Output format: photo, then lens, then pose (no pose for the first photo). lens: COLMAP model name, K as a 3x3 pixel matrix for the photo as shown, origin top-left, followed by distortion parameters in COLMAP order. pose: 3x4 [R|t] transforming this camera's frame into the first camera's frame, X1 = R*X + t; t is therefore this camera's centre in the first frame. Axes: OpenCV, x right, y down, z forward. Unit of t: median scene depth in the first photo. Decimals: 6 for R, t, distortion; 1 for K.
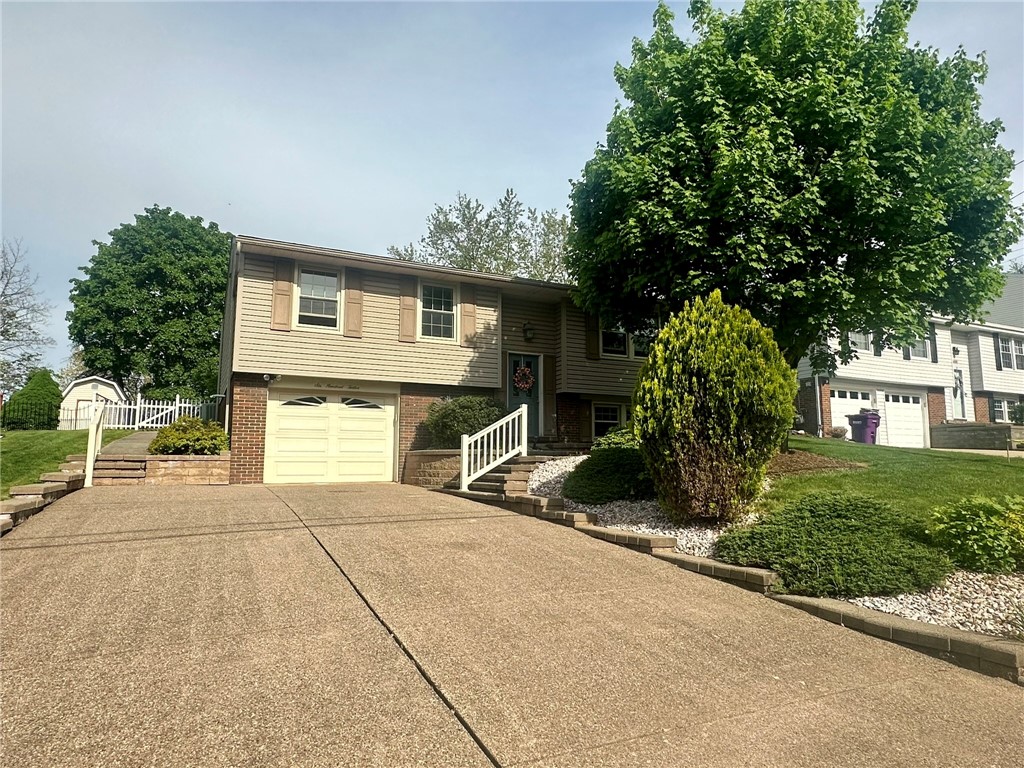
lens RADIAL K [[633.0, 0, 512.0], [0, 633.0, 384.0], [0, 0, 1]] dist [-0.004919, 0.003899]
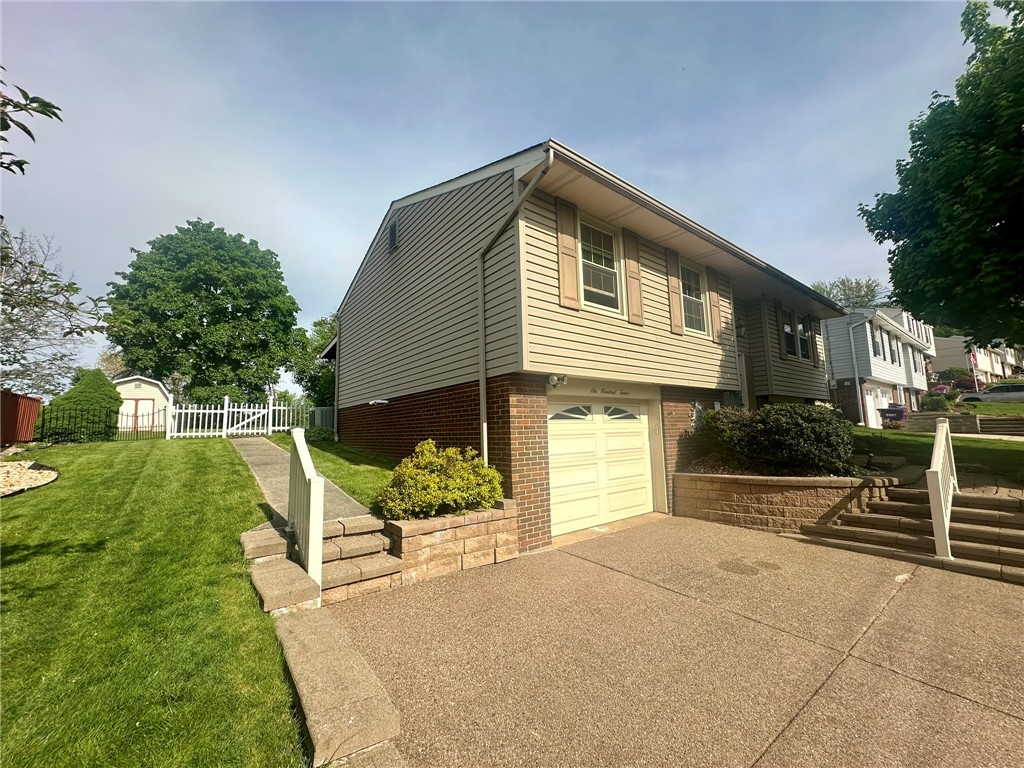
lens RADIAL K [[408.6, 0, 512.0], [0, 408.6, 384.0], [0, 0, 1]] dist [0.000215, 0.000311]
pose [[0.980553, -0.002814, 0.196232, -0.501601], [0.001216, 0.999965, 0.008265, -0.009495], [-0.196248, -0.007865, 0.980523, 0.584638]]
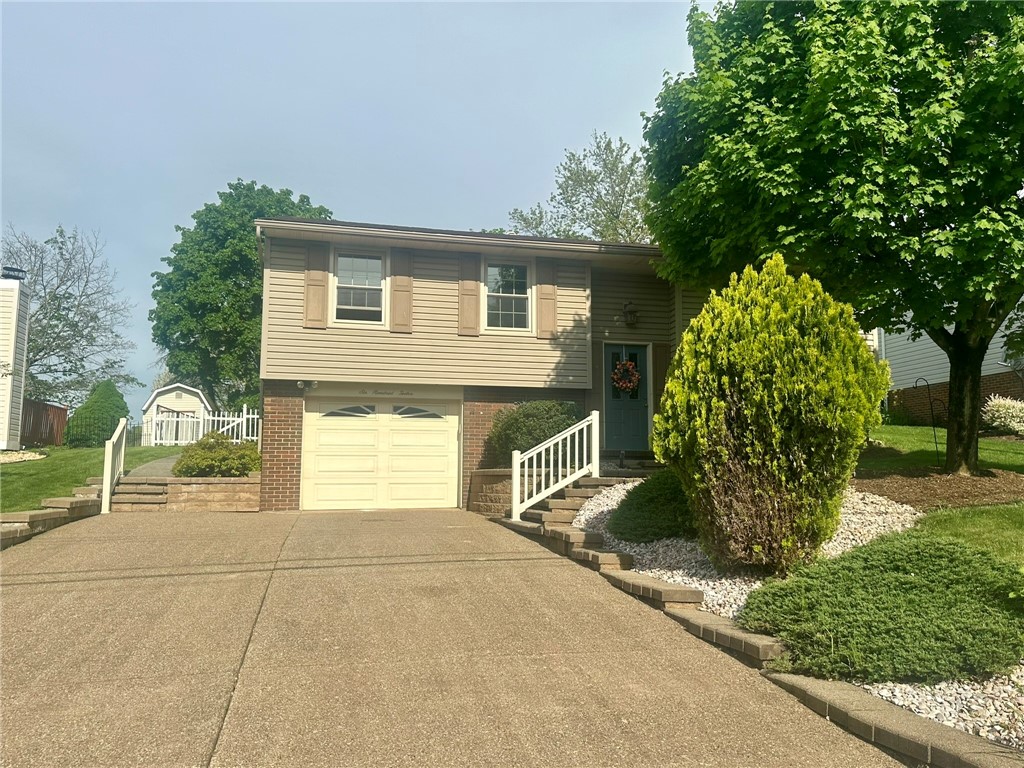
lens RADIAL K [[819.4, 0, 512.0], [0, 819.4, 384.0], [0, 0, 1]] dist [0.158231, -0.286626]
pose [[0.971139, -0.025762, -0.237119, 0.146021], [0.027072, 0.999631, 0.002269, -0.005658], [0.236973, -0.008623, 0.971478, -0.006745]]
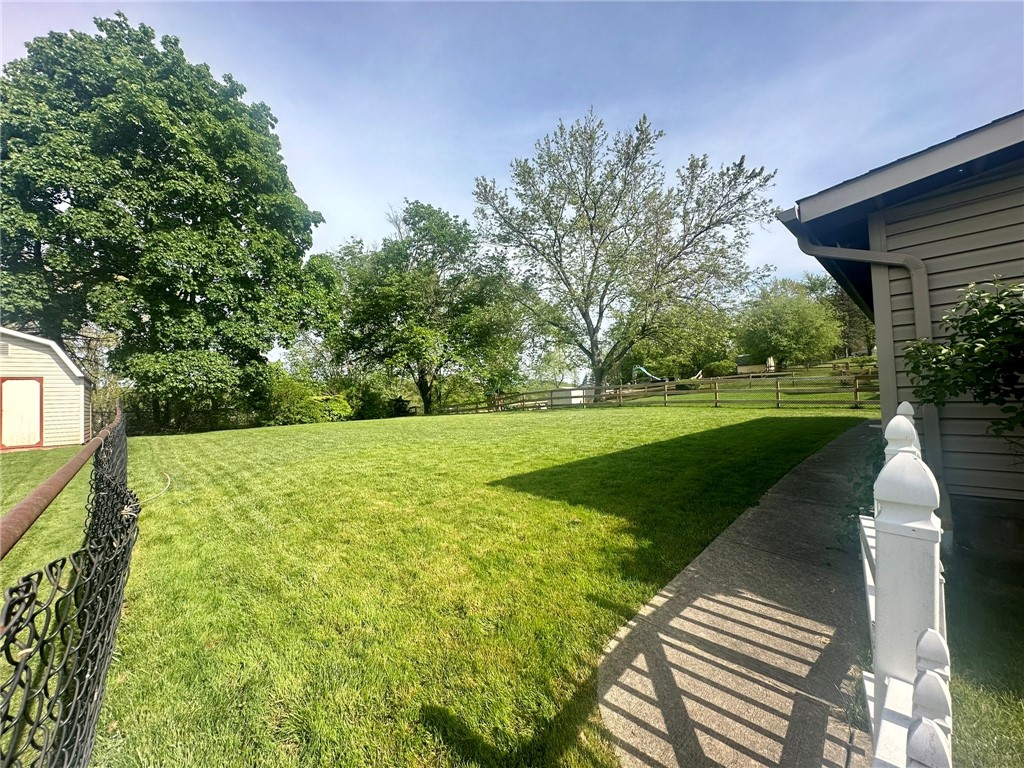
lens RADIAL K [[408.6, 0, 512.0], [0, 408.6, 384.0], [0, 0, 1]] dist [0.000215, 0.000311]
pose [[0.953801, -0.017767, 0.299912, -1.027391], [-0.006504, 0.996795, 0.079736, 0.007965], [-0.300368, -0.078003, 0.950629, 1.573176]]
